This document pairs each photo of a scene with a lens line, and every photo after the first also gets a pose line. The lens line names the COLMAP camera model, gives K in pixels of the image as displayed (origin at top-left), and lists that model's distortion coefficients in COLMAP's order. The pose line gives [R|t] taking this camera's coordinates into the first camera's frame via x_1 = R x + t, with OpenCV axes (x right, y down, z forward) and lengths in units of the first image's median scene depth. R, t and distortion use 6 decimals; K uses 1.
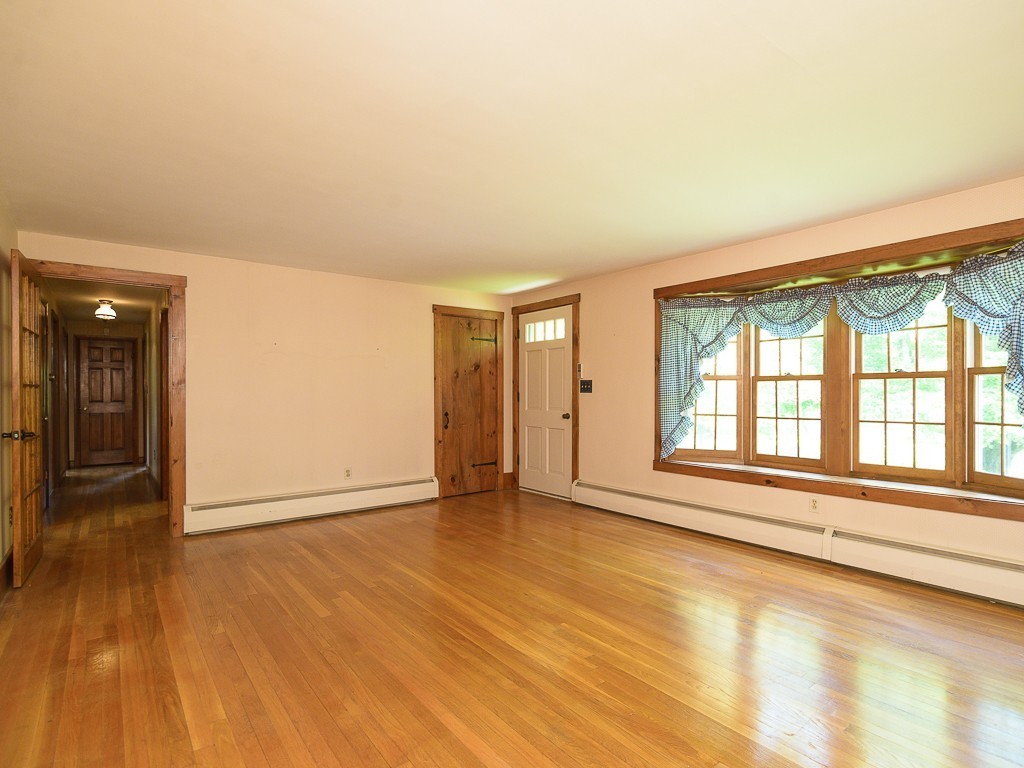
lens RADIAL K [[524.3, 0, 533.6], [0, 524.3, 396.6], [0, 0, 1]] dist [0.008684, -0.006265]
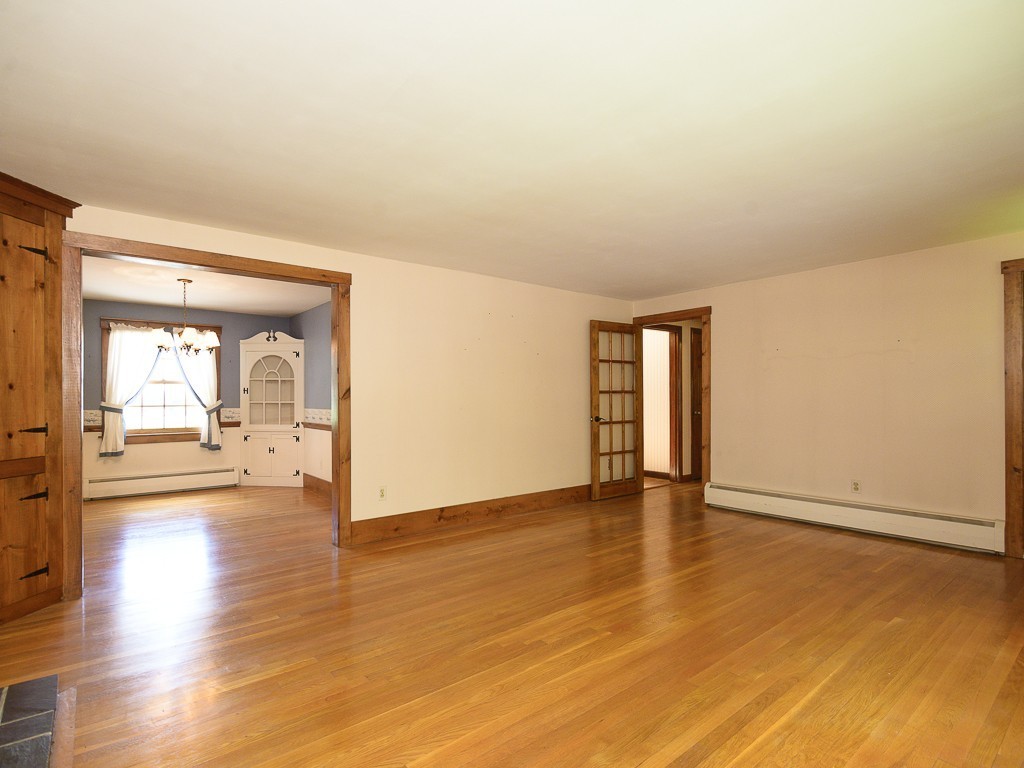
lens RADIAL K [[524.3, 0, 504.4], [0, 524.3, 397.7], [0, 0, 1]] dist [0.008684, -0.006265]
pose [[-0.000935, 0.004105, -0.999991, 0.655072], [-0.001266, 0.999991, 0.004106, -0.007252], [0.999999, 0.001270, -0.000930, 0.507000]]
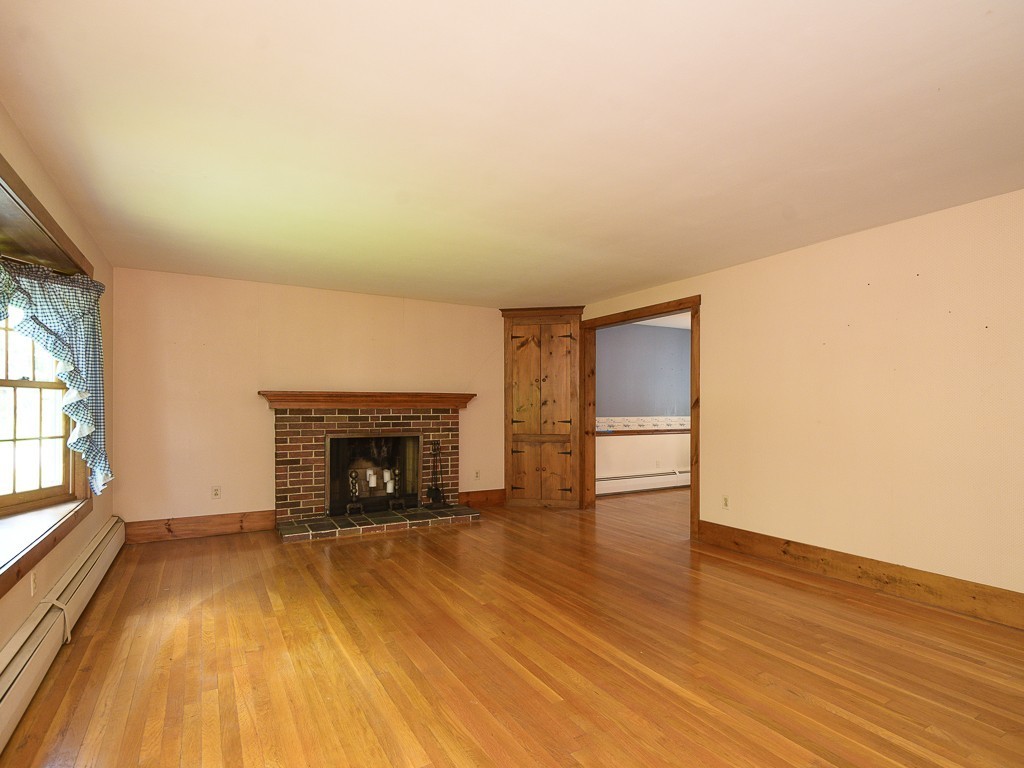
lens RADIAL K [[524.3, 0, 529.1], [0, 524.3, 405.8], [0, 0, 1]] dist [0.008684, -0.006265]
pose [[-0.992104, 0.000431, 0.125418, -0.121898], [0.000610, 0.999999, 0.001391, -0.007033], [-0.125417, 0.001457, -0.992103, 1.346116]]
